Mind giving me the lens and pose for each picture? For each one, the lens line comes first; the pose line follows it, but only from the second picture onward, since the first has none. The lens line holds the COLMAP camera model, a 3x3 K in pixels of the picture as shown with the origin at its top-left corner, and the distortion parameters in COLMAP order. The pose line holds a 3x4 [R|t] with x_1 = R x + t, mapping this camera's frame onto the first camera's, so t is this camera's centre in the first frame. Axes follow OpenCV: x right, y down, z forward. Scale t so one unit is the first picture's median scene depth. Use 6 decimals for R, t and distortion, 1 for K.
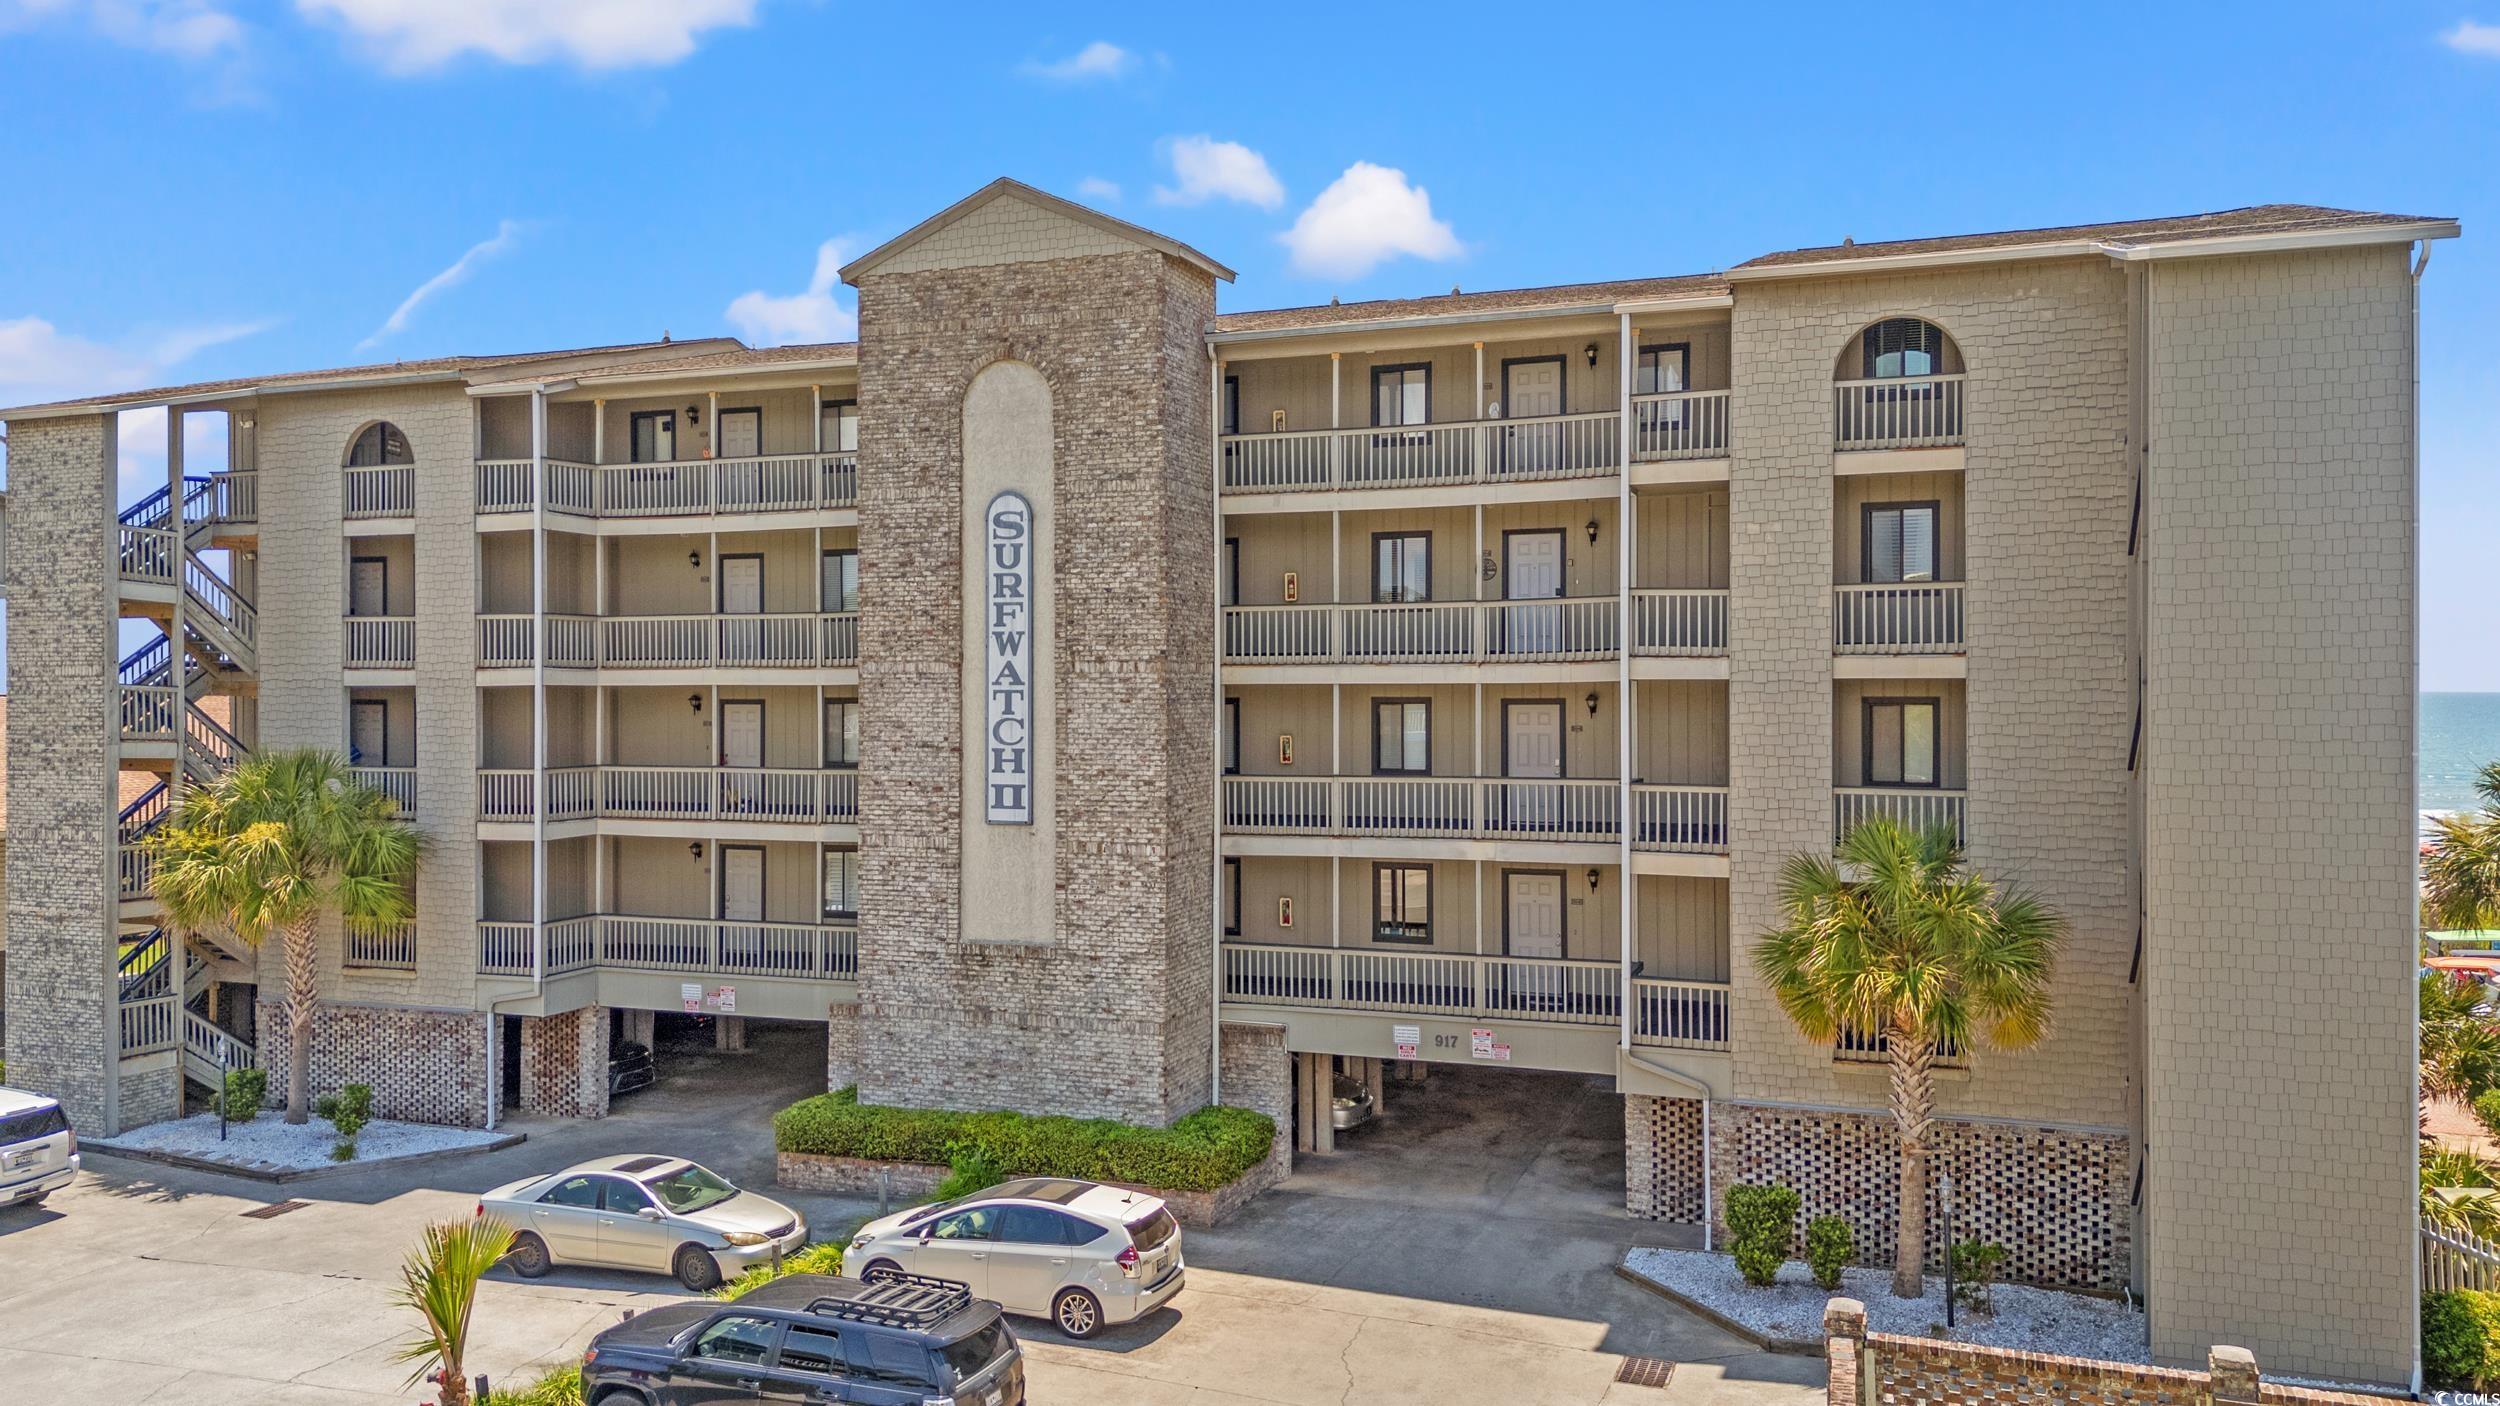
lens RADIAL K [[1939.6, 0, 1276.7], [0, 1939.6, 677.5], [0, 0, 1]] dist [0.086921, -0.129030]
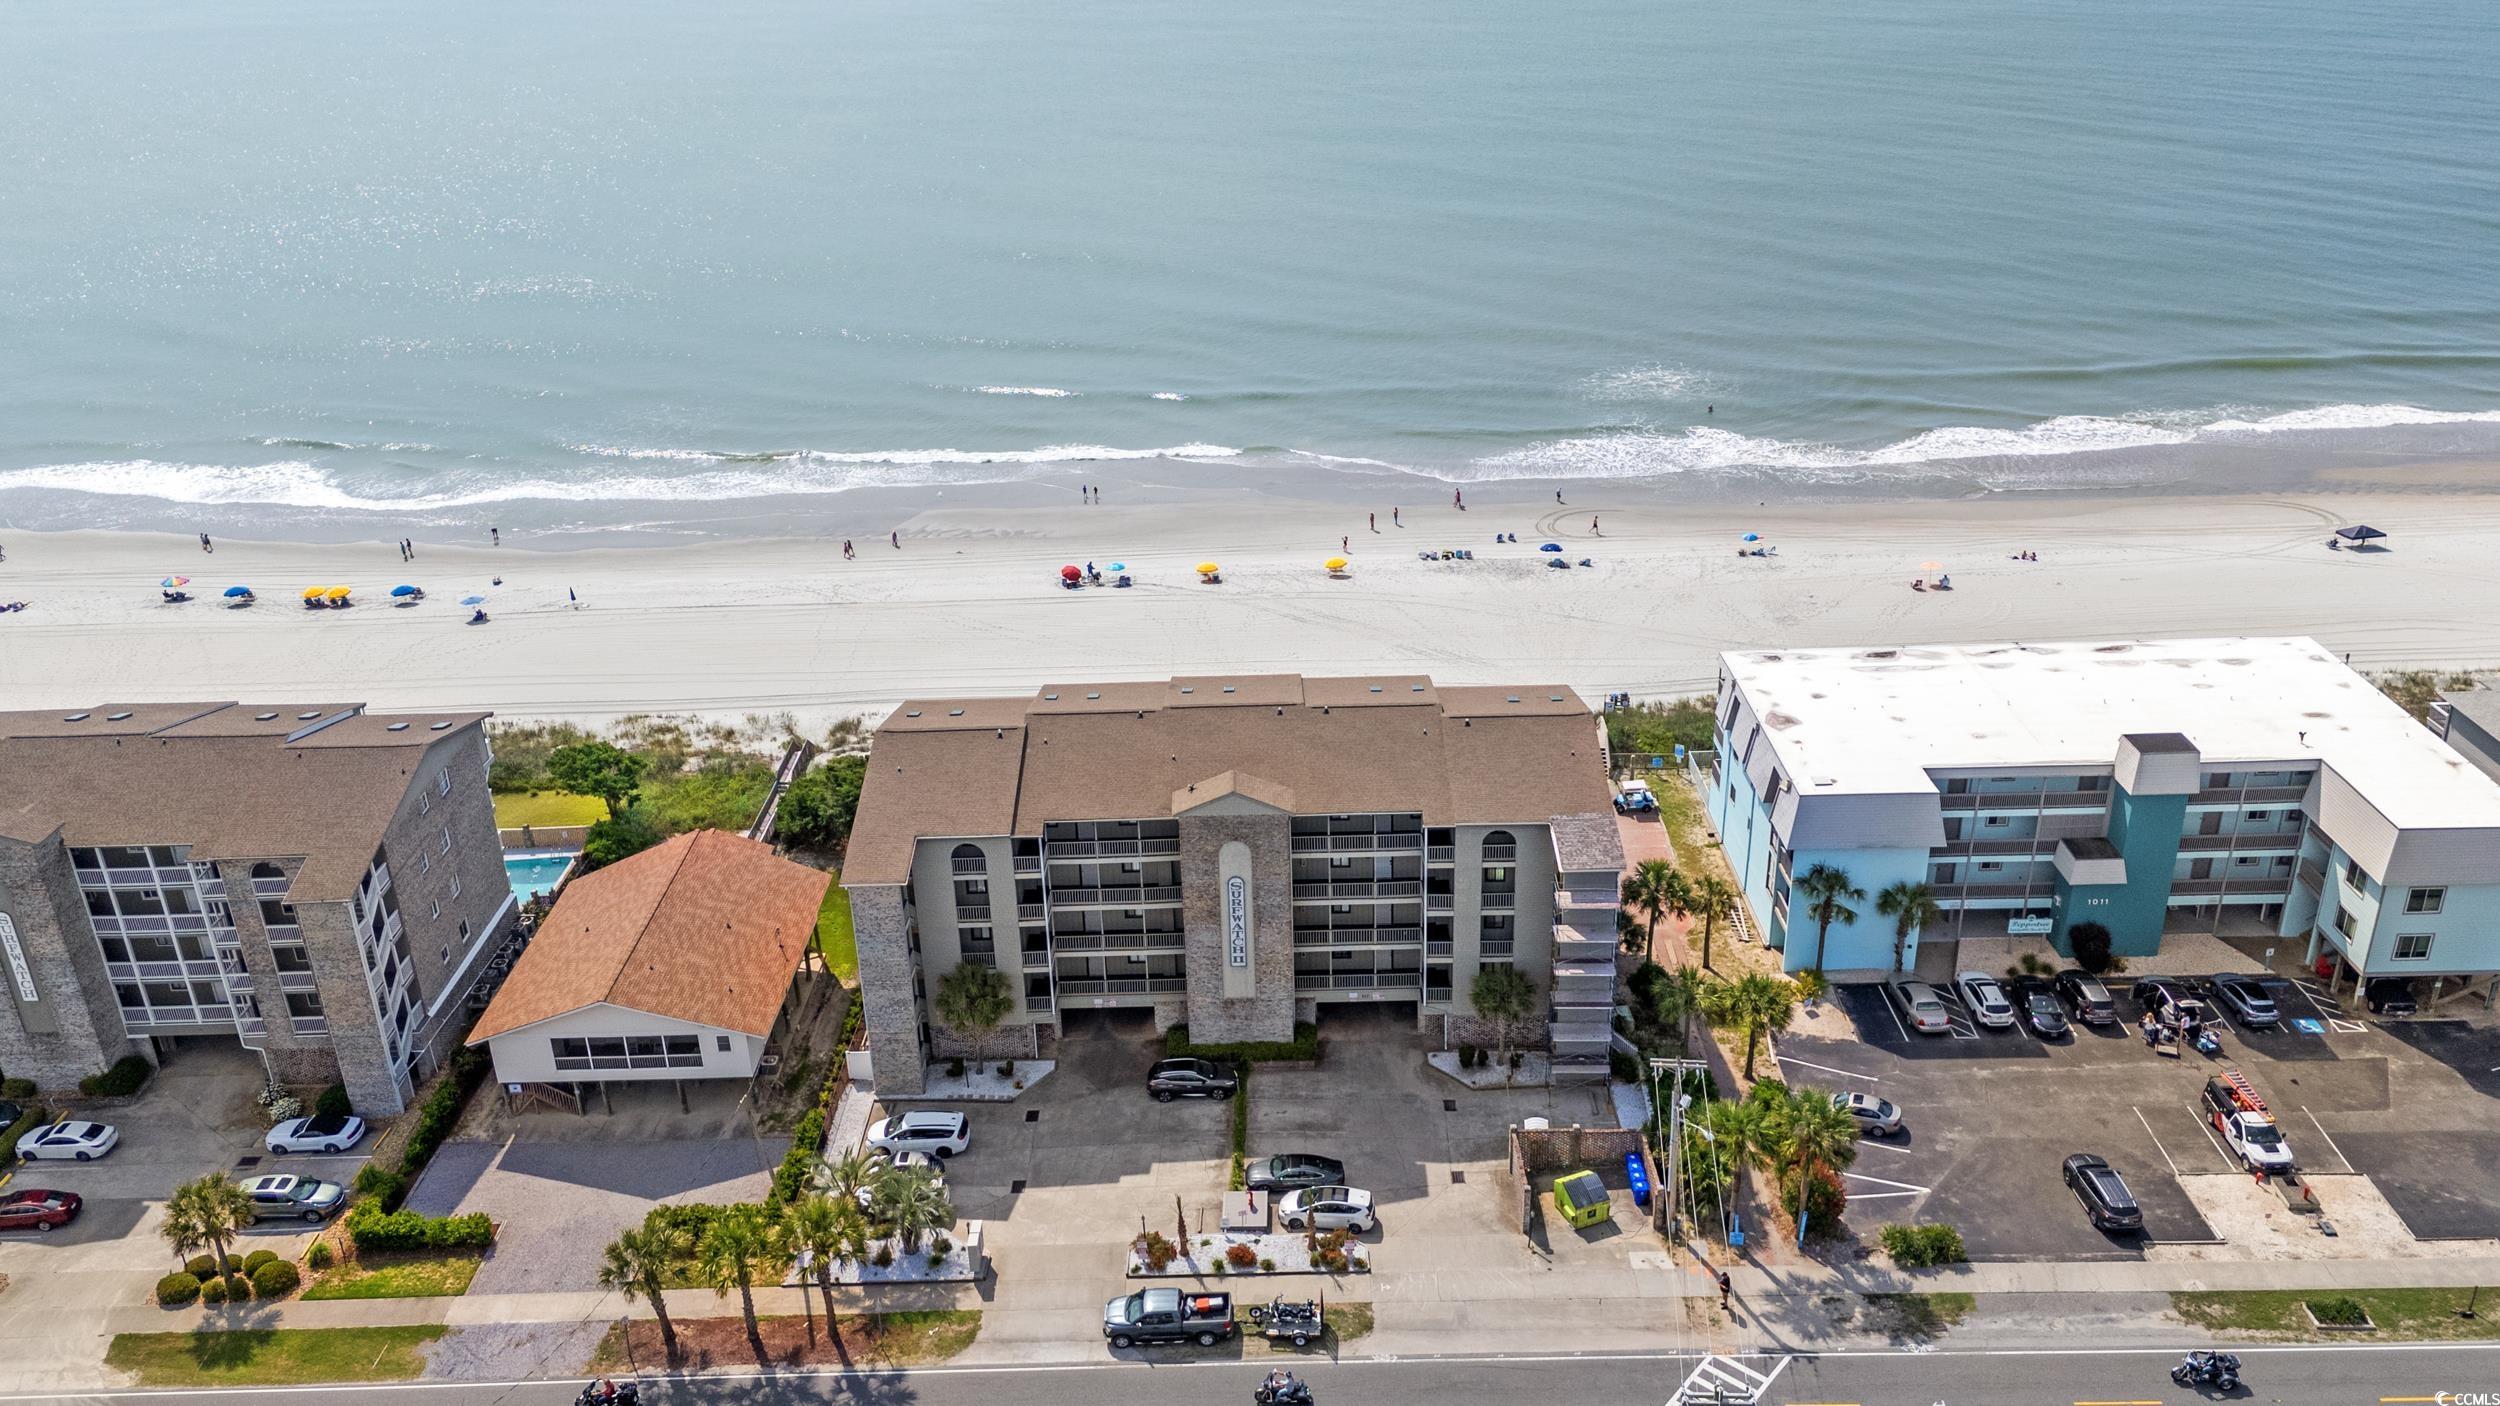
lens RADIAL K [[1939.6, 0, 1276.7], [0, 1939.6, 677.5], [0, 0, 1]] dist [0.086921, -0.129030]
pose [[0.936206, -0.161083, 0.312364, -1.010678], [0.022554, 0.914484, 0.403992, -1.668554], [-0.350728, -0.371174, 0.859779, -1.625289]]
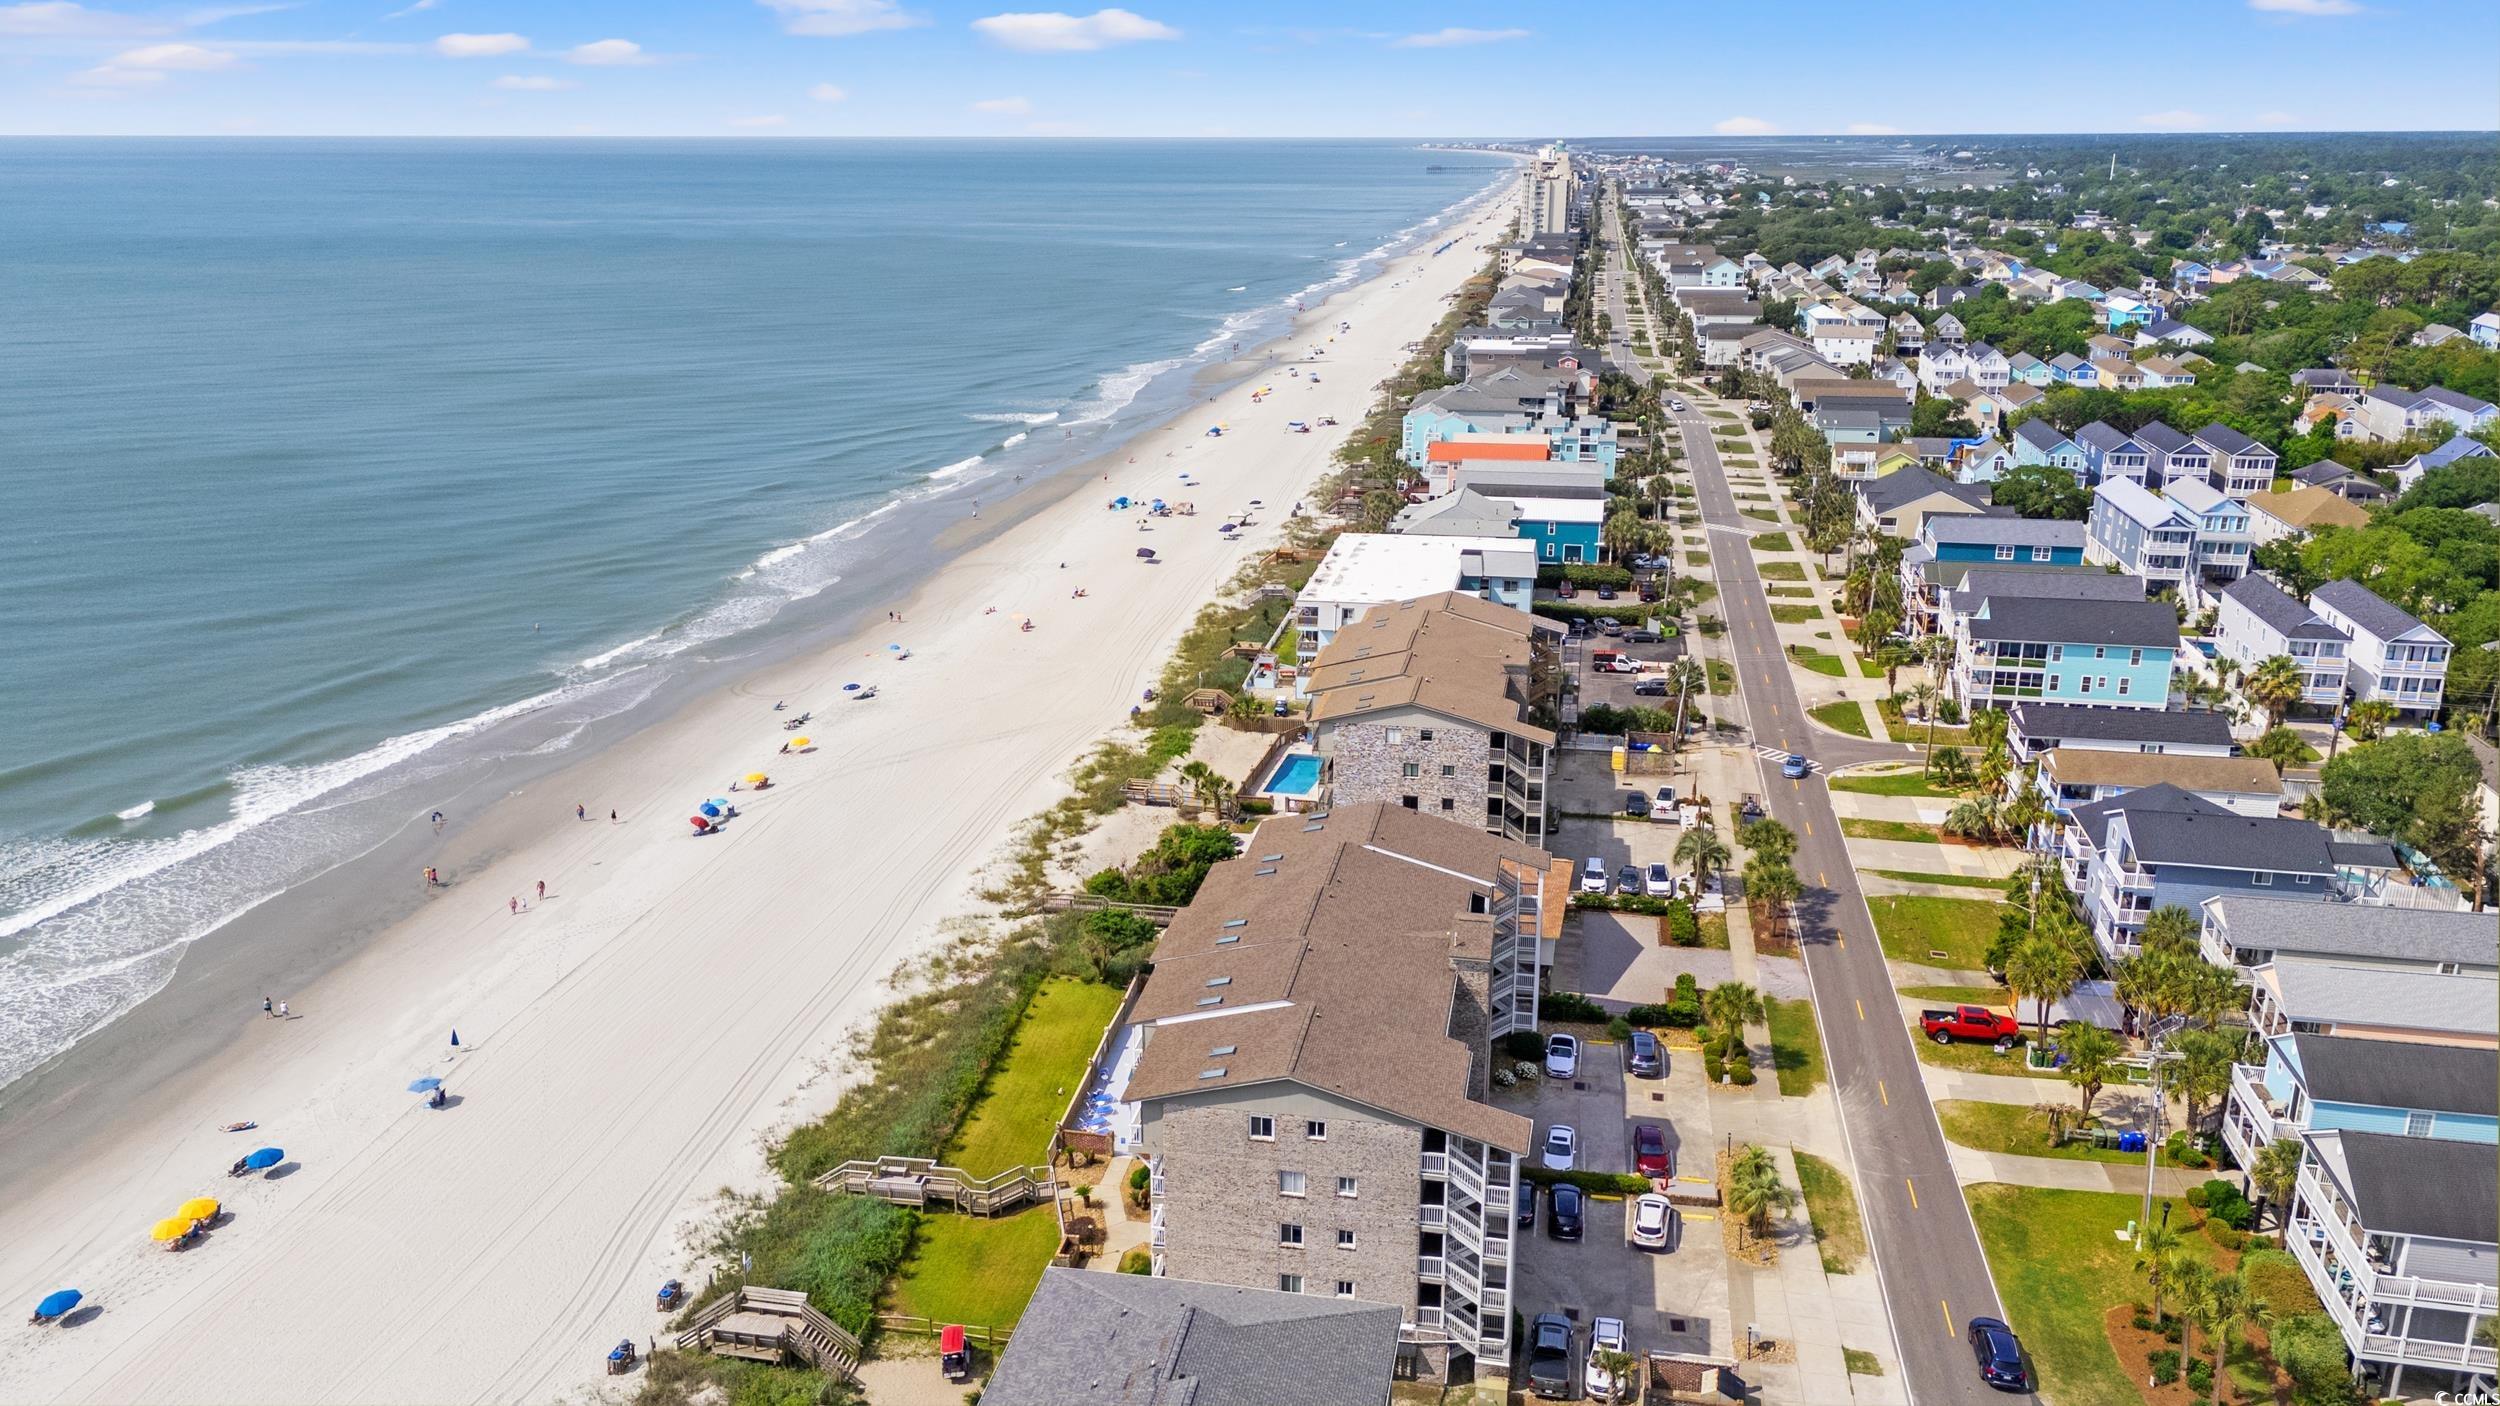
lens RADIAL K [[1869.4, 0, 1277.9], [0, 1869.4, 702.7], [0, 0, 1]] dist [0.084468, -0.108342]
pose [[-0.183017, -0.280023, 0.942386, -4.931437], [0.009574, 0.958024, 0.286529, -1.595273], [-0.983063, 0.061462, -0.172654, 2.531809]]
